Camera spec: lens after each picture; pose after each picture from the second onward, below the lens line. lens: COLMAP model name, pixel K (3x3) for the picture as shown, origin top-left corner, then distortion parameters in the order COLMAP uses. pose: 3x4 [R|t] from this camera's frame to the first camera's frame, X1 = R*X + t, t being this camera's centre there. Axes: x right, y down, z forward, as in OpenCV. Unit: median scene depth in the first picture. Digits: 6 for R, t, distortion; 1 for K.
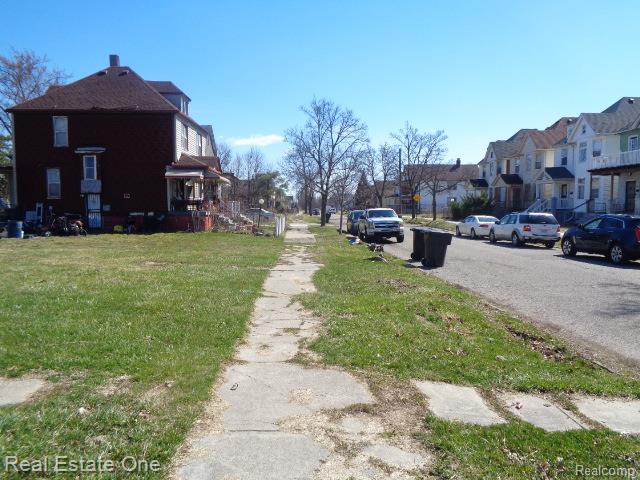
lens RADIAL K [[475.6, 0, 319.0], [0, 475.6, 238.1], [0, 0, 1]] dist [-0.009831, 0.011045]
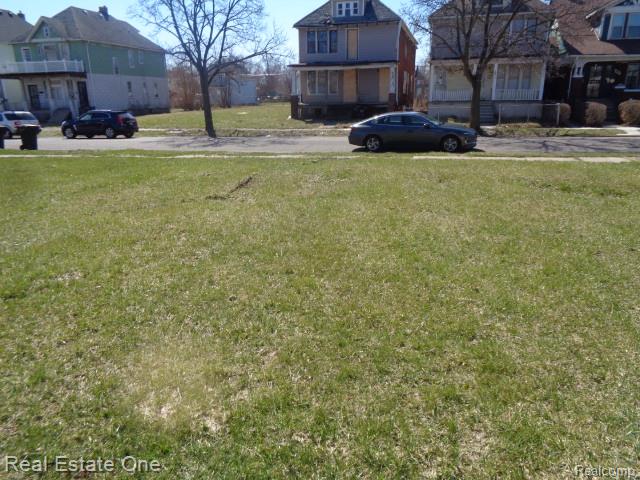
lens RADIAL K [[475.6, 0, 315.7], [0, 475.6, 240.6], [0, 0, 1]] dist [-0.009831, 0.011045]
pose [[0.297752, -0.281503, 0.912195, -0.502633], [0.081588, 0.959543, 0.269483, 0.002908], [-0.951151, -0.005815, 0.308673, -0.174816]]
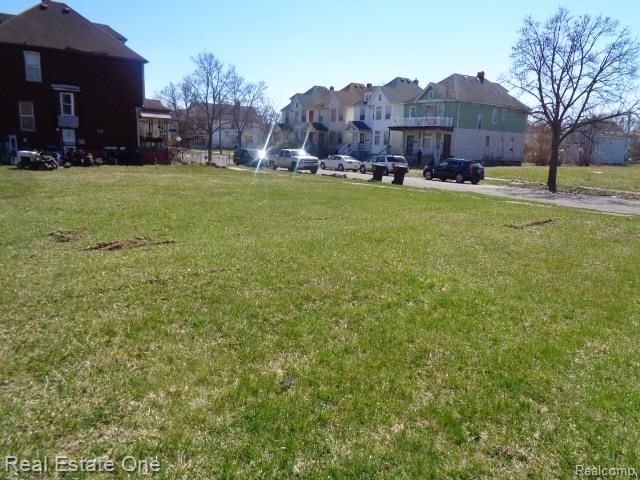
lens RADIAL K [[475.6, 0, 319.4], [0, 475.6, 240.2], [0, 0, 1]] dist [-0.009831, 0.011045]
pose [[0.842420, -0.072753, 0.533887, -0.588750], [-0.003418, 0.990101, 0.140316, 0.007392], [-0.538810, -0.120030, 0.833832, -0.266492]]
